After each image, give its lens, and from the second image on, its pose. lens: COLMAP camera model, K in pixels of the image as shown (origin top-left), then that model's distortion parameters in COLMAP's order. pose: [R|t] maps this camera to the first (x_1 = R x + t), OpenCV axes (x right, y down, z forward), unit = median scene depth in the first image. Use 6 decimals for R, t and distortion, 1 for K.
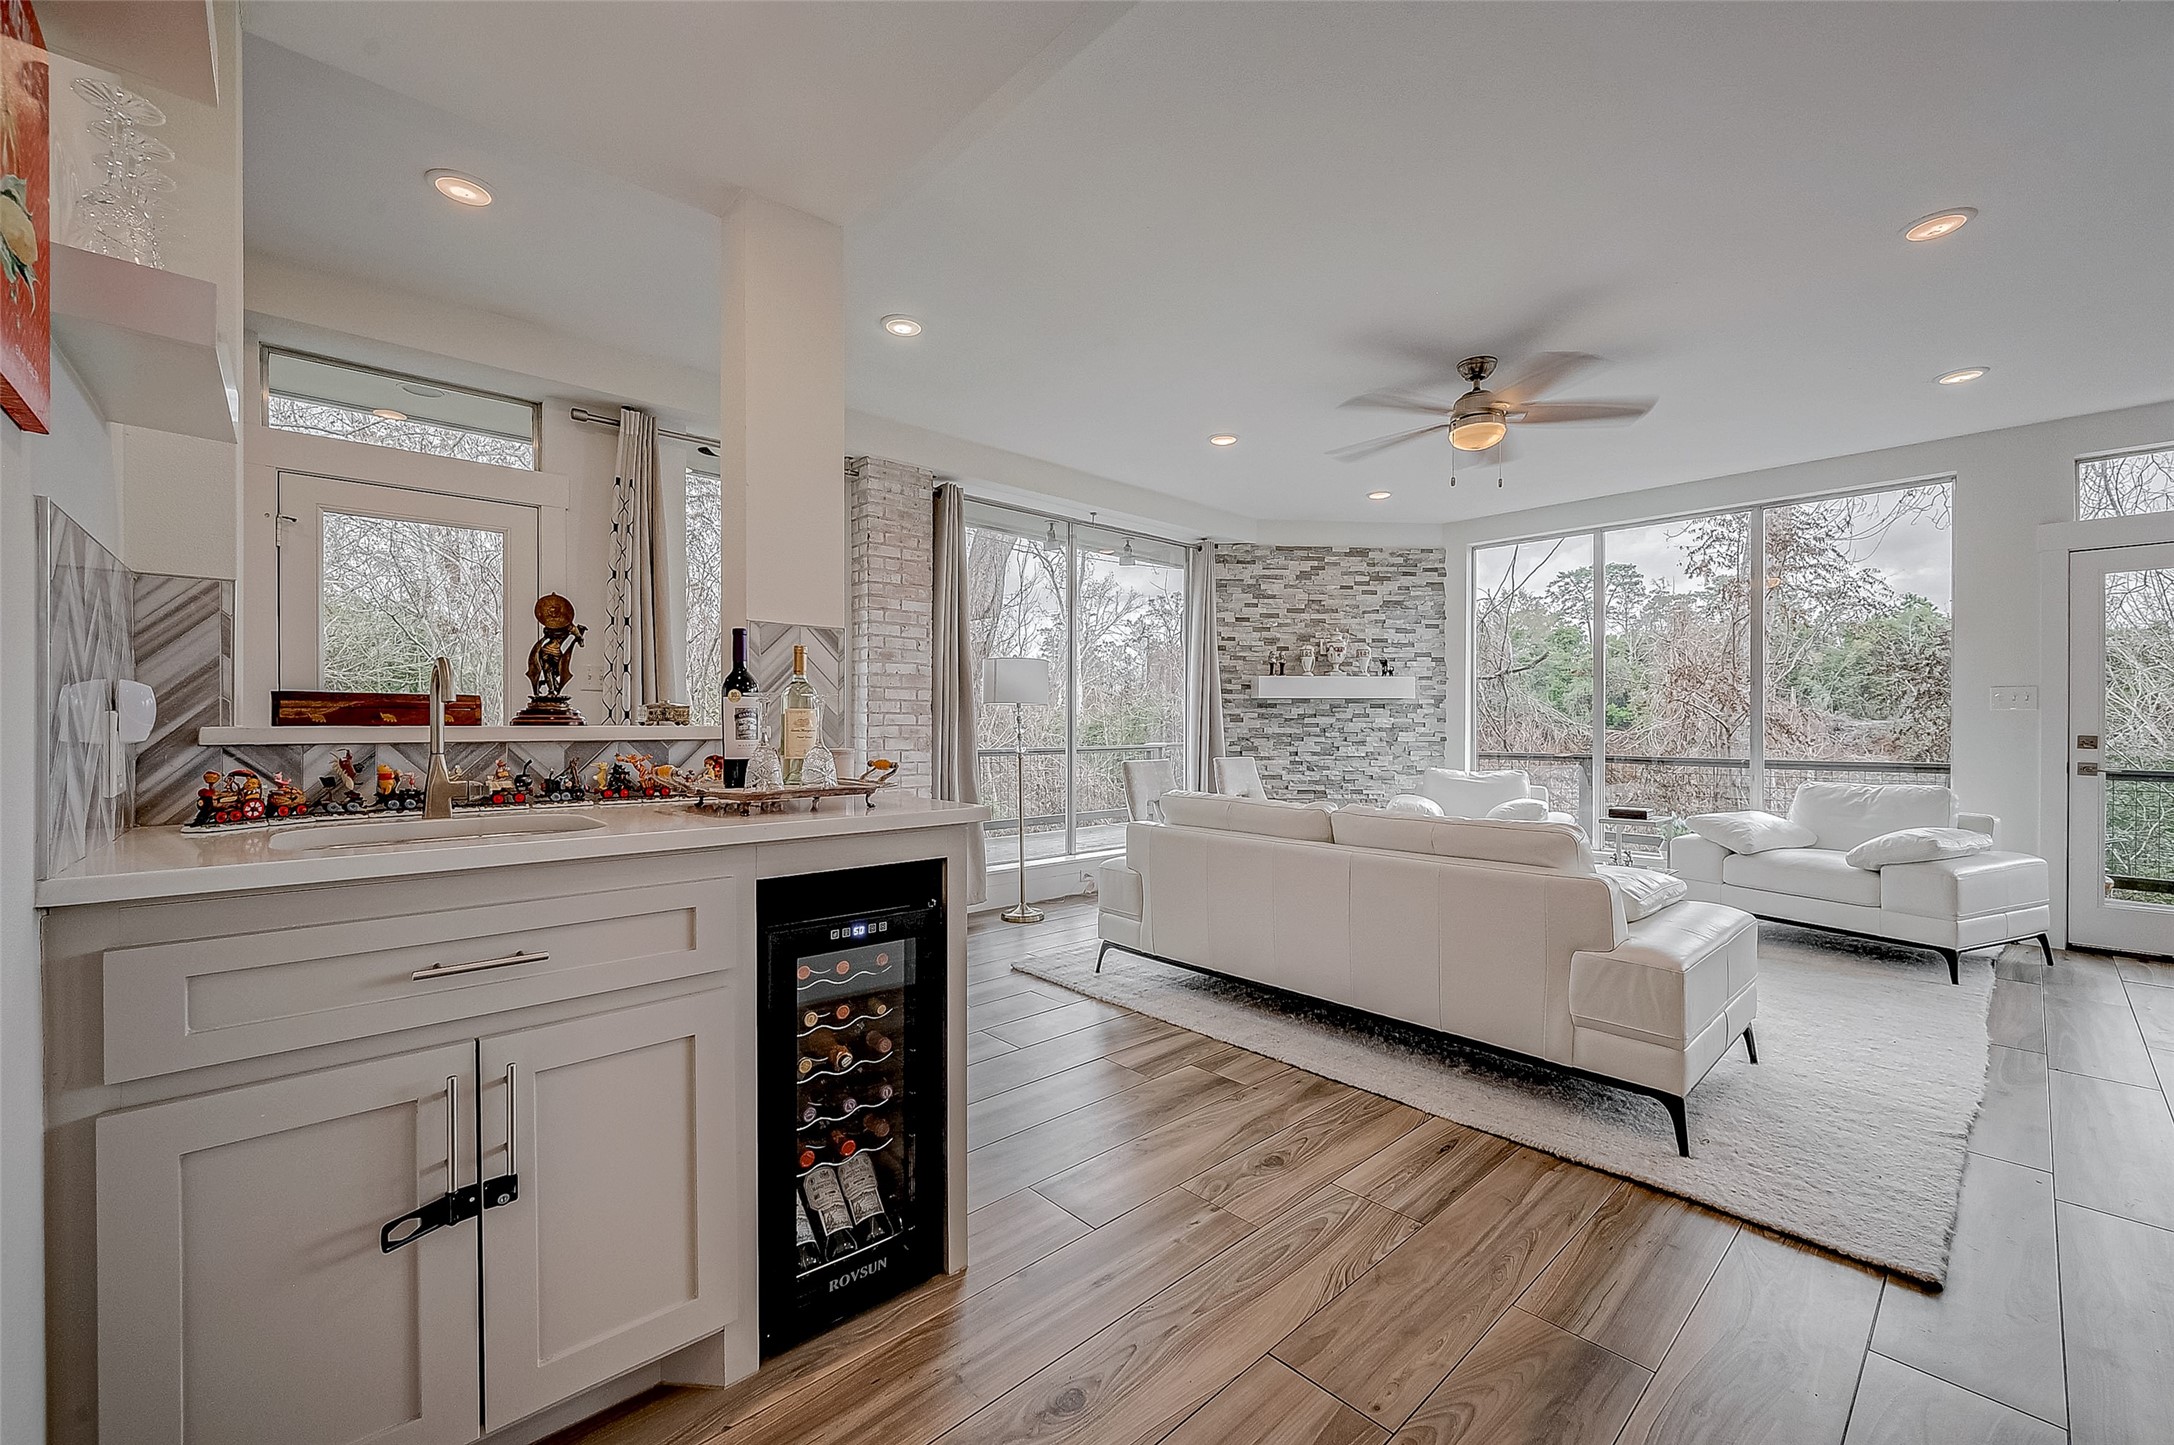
lens RADIAL K [[867.3, 0, 1080.9], [0, 867.3, 721.0], [0, 0, 1]] dist [0.003522, -0.001997]
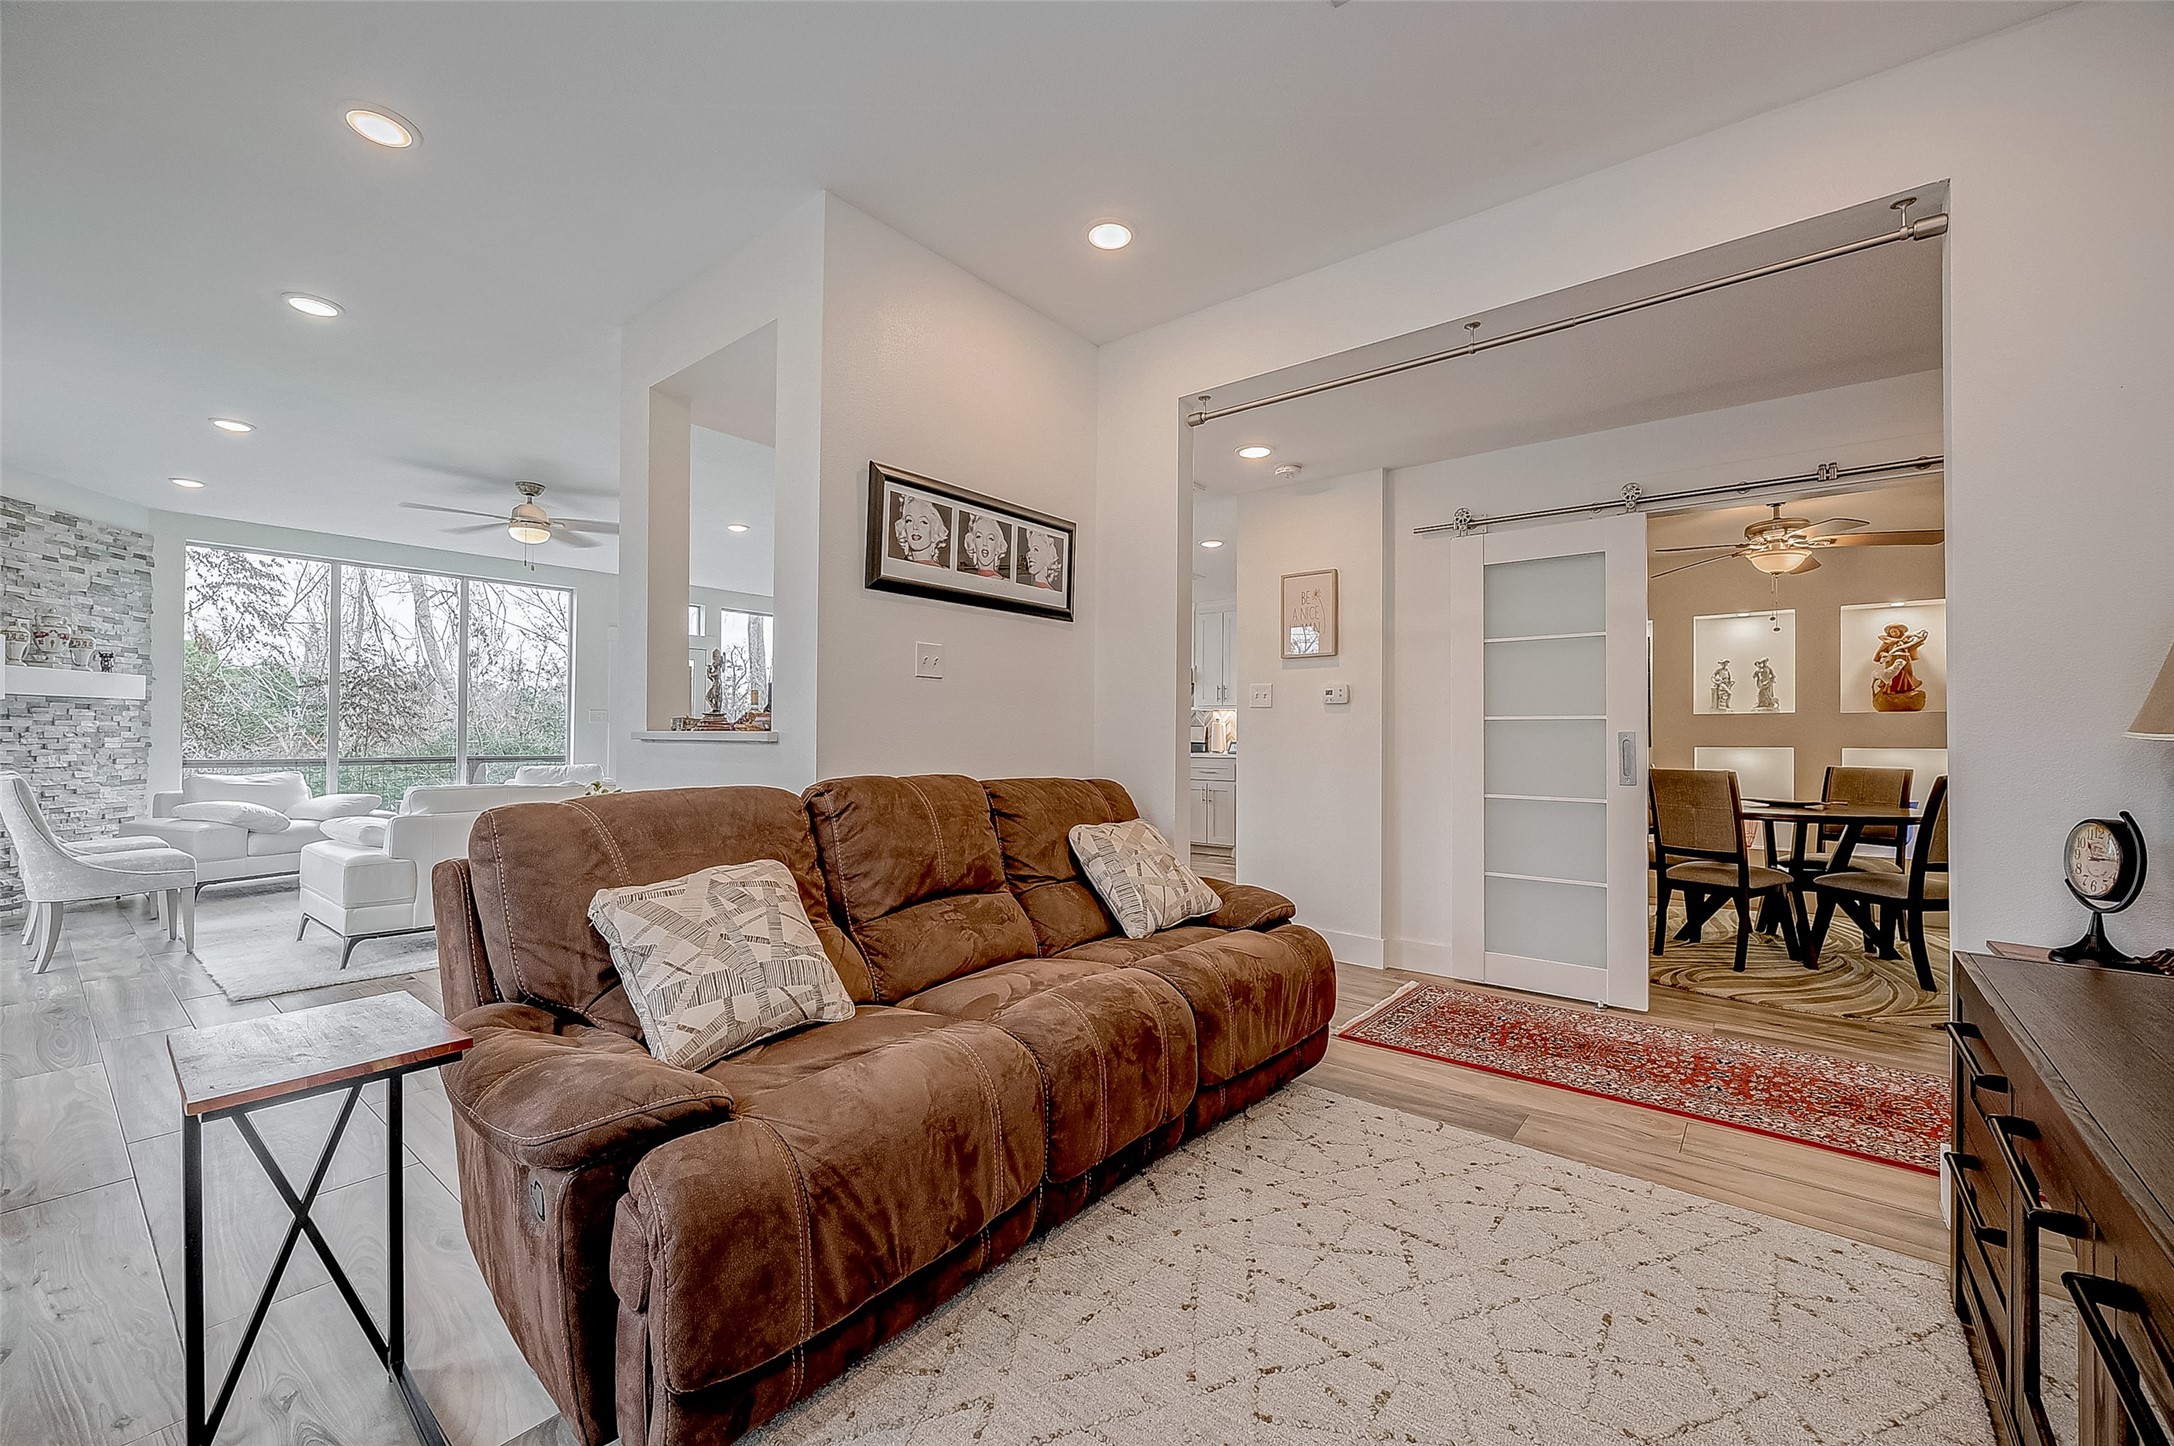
lens RADIAL K [[867.3, 0, 1083.2], [0, 867.3, 726.4], [0, 0, 1]] dist [0.003522, -0.001997]
pose [[-0.157845, 0.006143, 0.987445, -0.649771], [-0.011700, 0.999899, -0.008091, -0.002455], [-0.987395, -0.012830, -0.157757, 0.176194]]
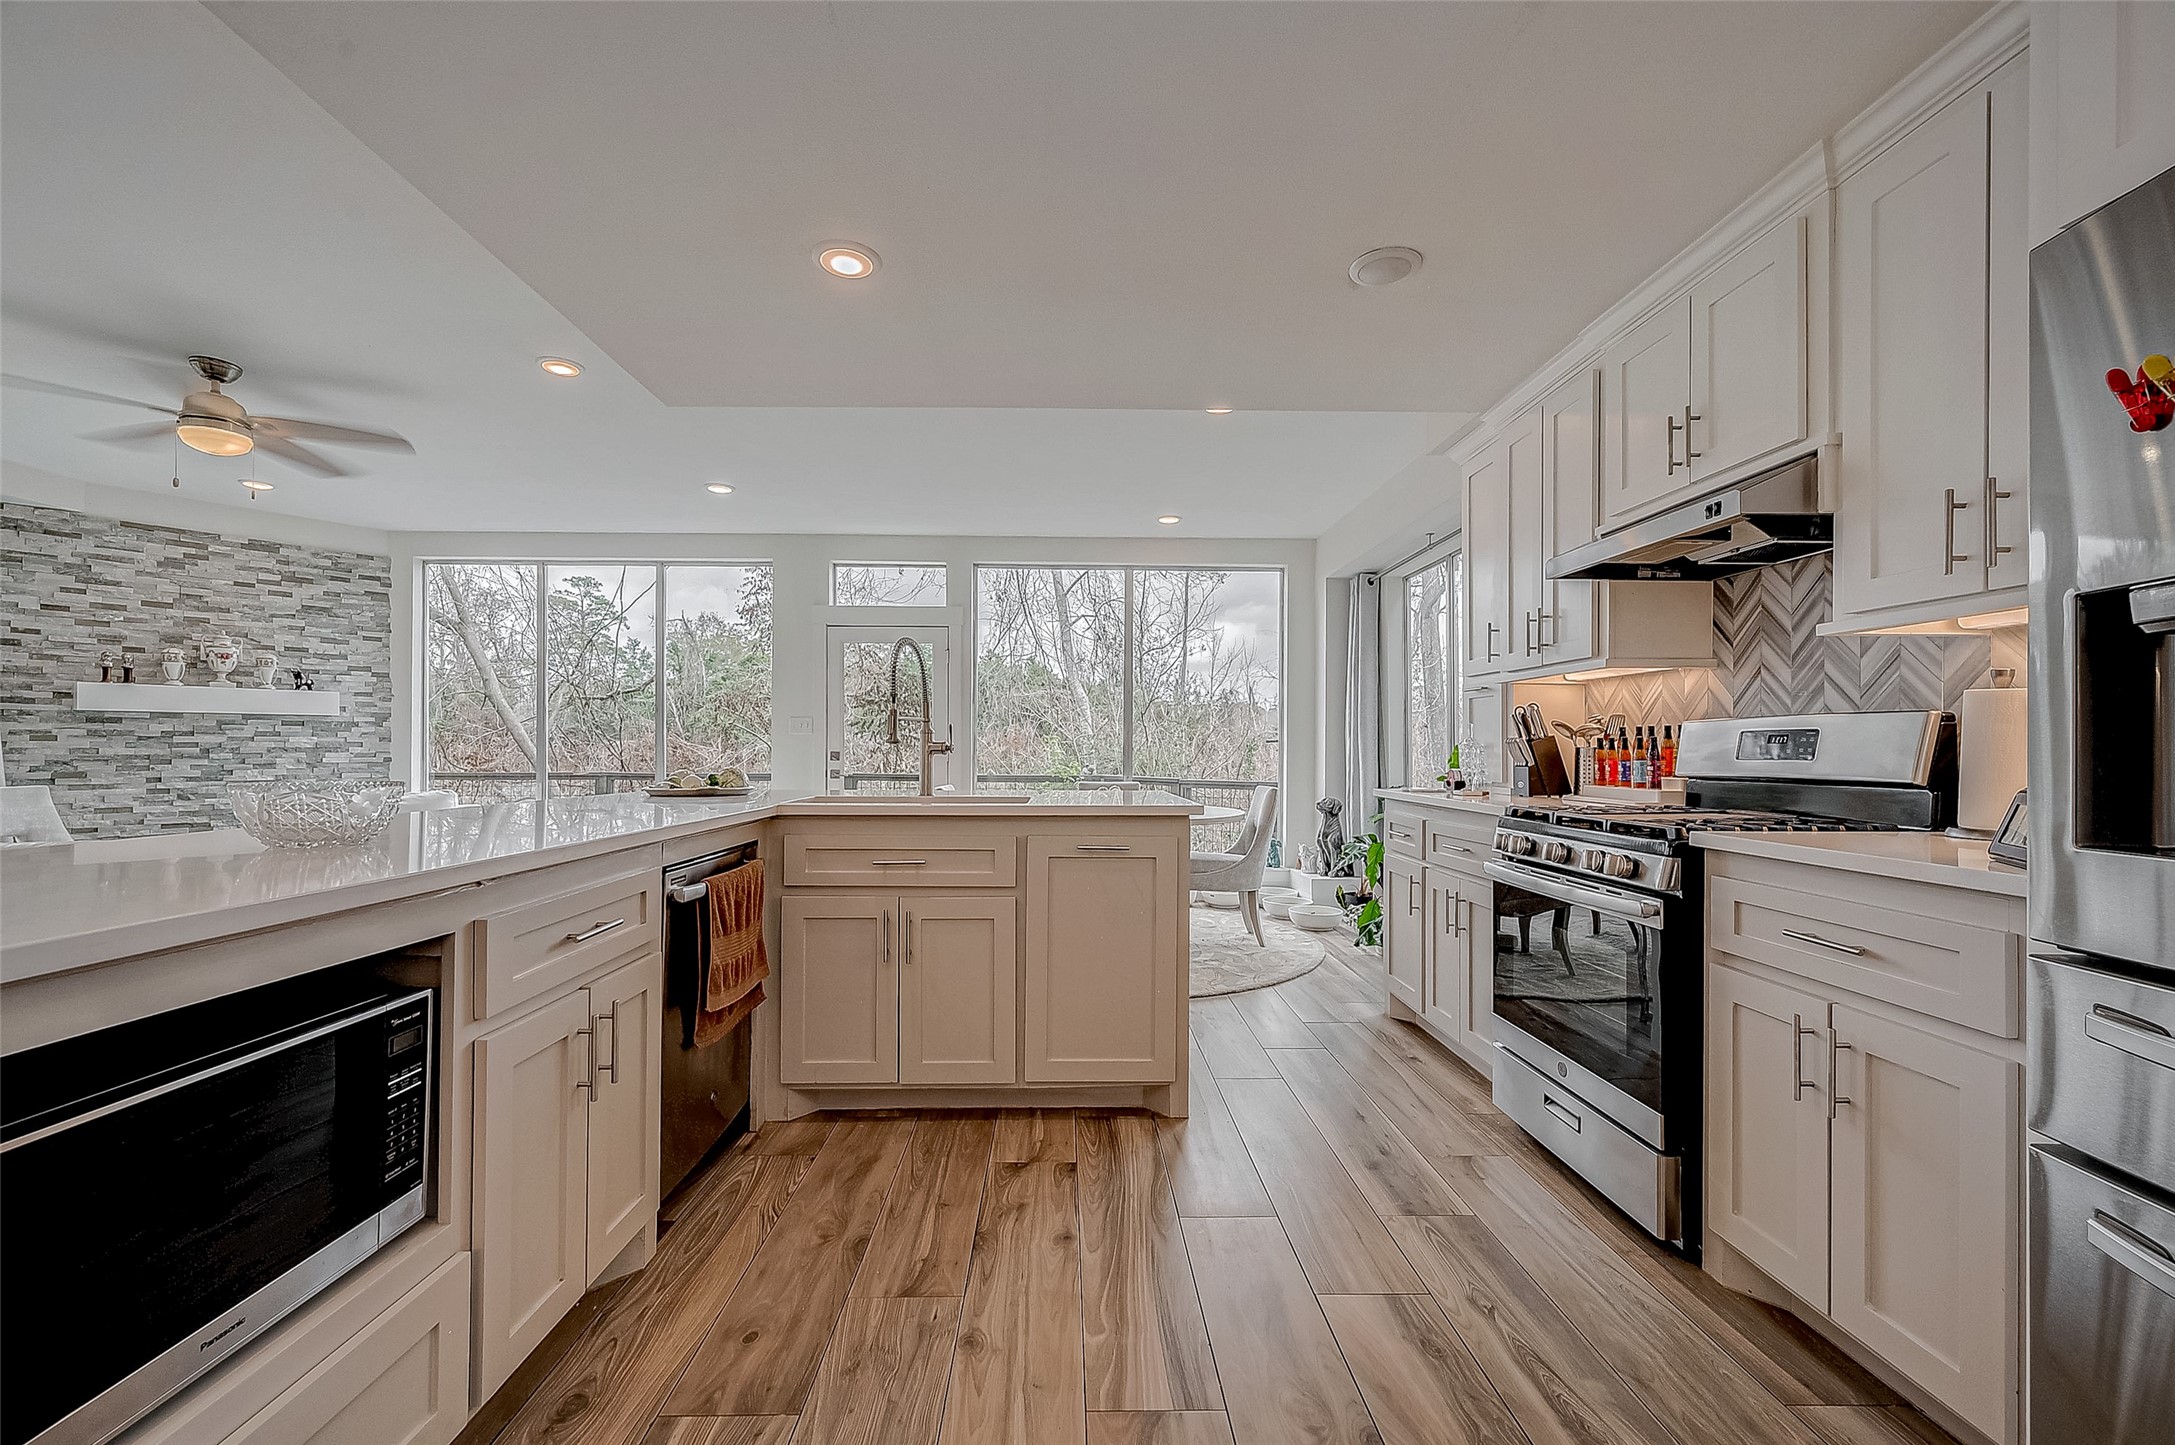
lens RADIAL K [[867.7, 0, 1083.3], [0, 867.7, 745.0], [0, 0, 1]] dist [0.003522, -0.001997]
pose [[0.657545, -0.000266, 0.753415, 0.205605], [-0.002401, 0.999994, 0.002448, 0.001035], [-0.753412, -0.003419, 0.657540, -0.197868]]
